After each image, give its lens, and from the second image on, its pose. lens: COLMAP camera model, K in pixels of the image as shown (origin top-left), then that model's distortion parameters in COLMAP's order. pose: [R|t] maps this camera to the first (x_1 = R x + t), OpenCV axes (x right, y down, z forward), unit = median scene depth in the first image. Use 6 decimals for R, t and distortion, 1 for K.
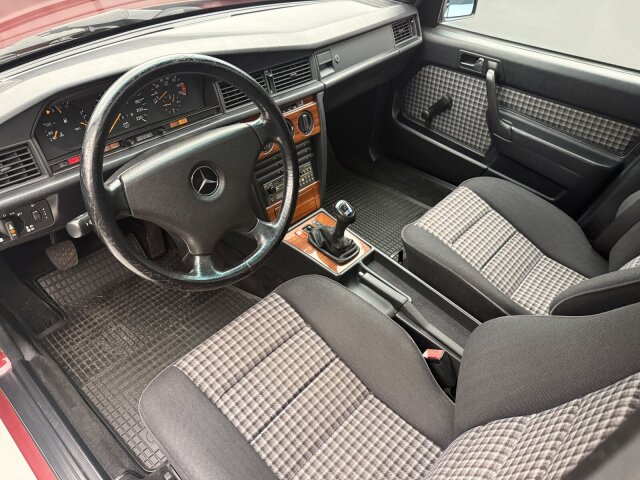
lens RADIAL K [[458.8, 0, 315.3], [0, 458.8, 243.1], [0, 0, 1]] dist [0.047325, -0.079762]
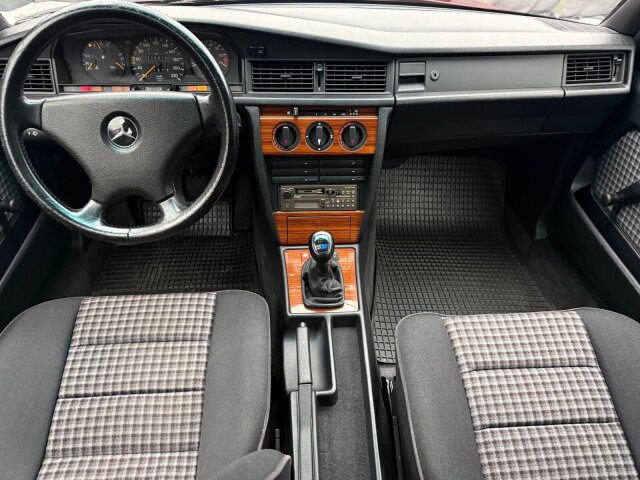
lens RADIAL K [[458.8, 0, 314.9], [0, 458.8, 243.9], [0, 0, 1]] dist [0.047325, -0.079762]
pose [[0.709009, 0.402481, -0.579064, 0.477667], [-0.437368, 0.895101, 0.086628, -0.126732], [0.553187, 0.191844, 0.810666, 0.319193]]
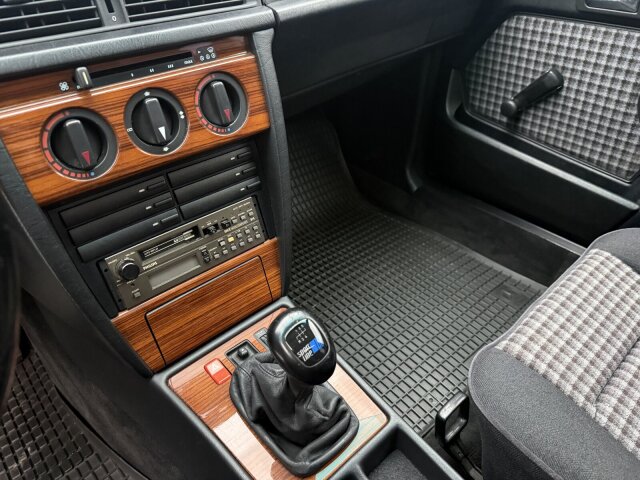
lens RADIAL K [[458.8, 0, 318.9], [0, 458.8, 235.8], [0, 0, 1]] dist [0.047325, -0.079762]
pose [[0.994150, 0.015864, -0.106837, 0.104136], [-0.022775, 0.997704, -0.063779, -0.120036], [0.105580, 0.065839, 0.992229, 0.603944]]
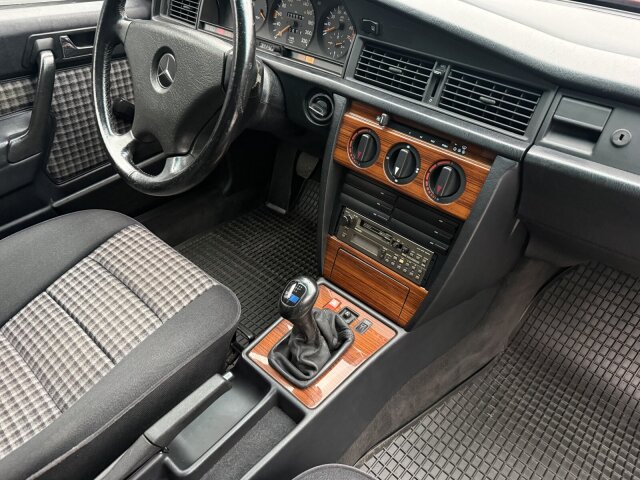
lens RADIAL K [[458.8, 0, 311.5], [0, 458.8, 236.0], [0, 0, 1]] dist [0.047325, -0.079762]
pose [[0.002321, 0.572104, -0.820178, 0.450609], [-0.672349, 0.608016, 0.422211, -0.339187], [0.740230, 0.550466, 0.386065, 0.693020]]
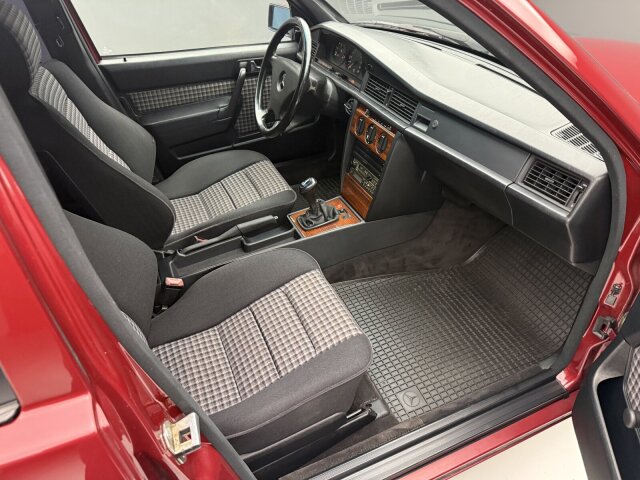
lens RADIAL K [[458.8, 0, 318.0], [0, 458.8, 246.4], [0, 0, 1]] dist [0.047325, -0.079762]
pose [[-0.413280, 0.517376, -0.749348, 1.018424], [-0.585434, 0.479343, 0.653833, -0.778700], [0.697472, 0.708910, 0.104787, 0.929553]]
